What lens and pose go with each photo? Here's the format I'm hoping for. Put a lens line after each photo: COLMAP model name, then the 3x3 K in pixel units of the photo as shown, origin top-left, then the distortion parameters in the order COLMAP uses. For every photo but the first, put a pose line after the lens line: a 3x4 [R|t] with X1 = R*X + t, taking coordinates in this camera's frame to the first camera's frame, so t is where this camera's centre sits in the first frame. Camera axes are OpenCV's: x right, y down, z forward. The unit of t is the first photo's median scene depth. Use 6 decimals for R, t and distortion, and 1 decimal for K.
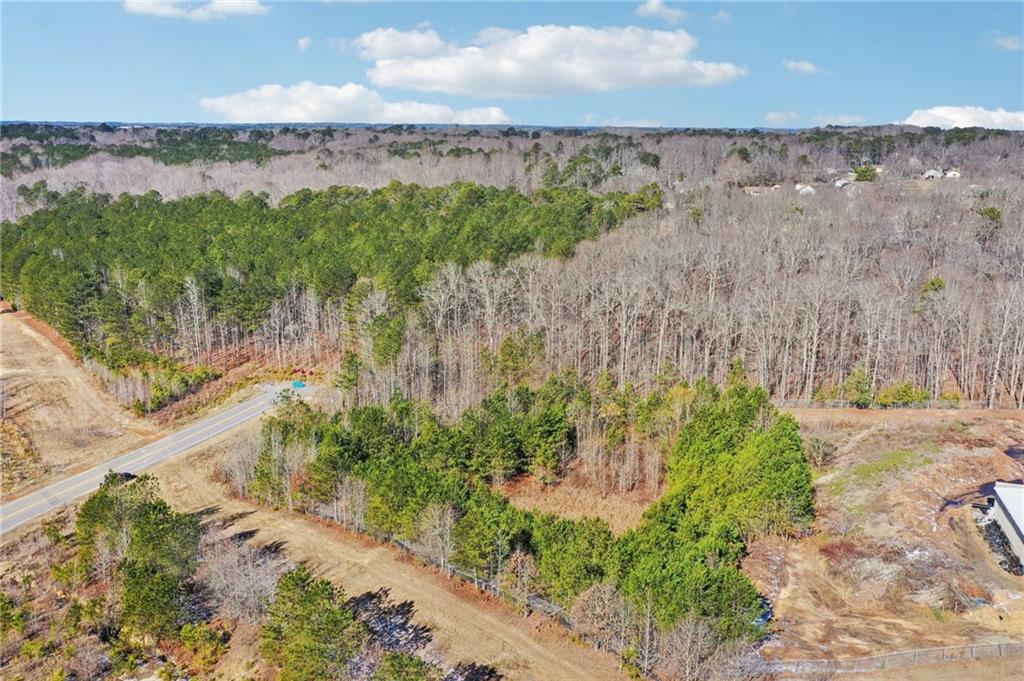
lens RADIAL K [[826.2, 0, 517.7], [0, 826.2, 339.3], [0, 0, 1]] dist [0.003039, 0.002214]
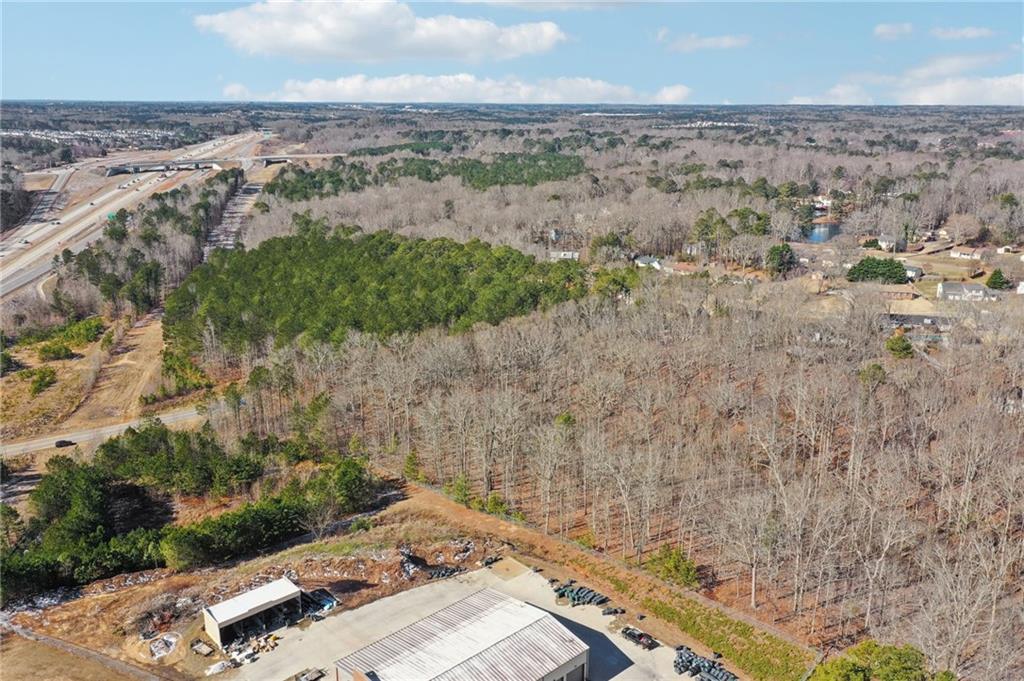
lens RADIAL K [[826.2, 0, 517.7], [0, 826.2, 339.3], [0, 0, 1]] dist [0.003039, 0.002214]
pose [[0.849578, 0.137661, -0.509182, 0.933456], [-0.123593, 0.990422, 0.061552, -0.215923], [0.512779, 0.010638, 0.858455, -0.008141]]
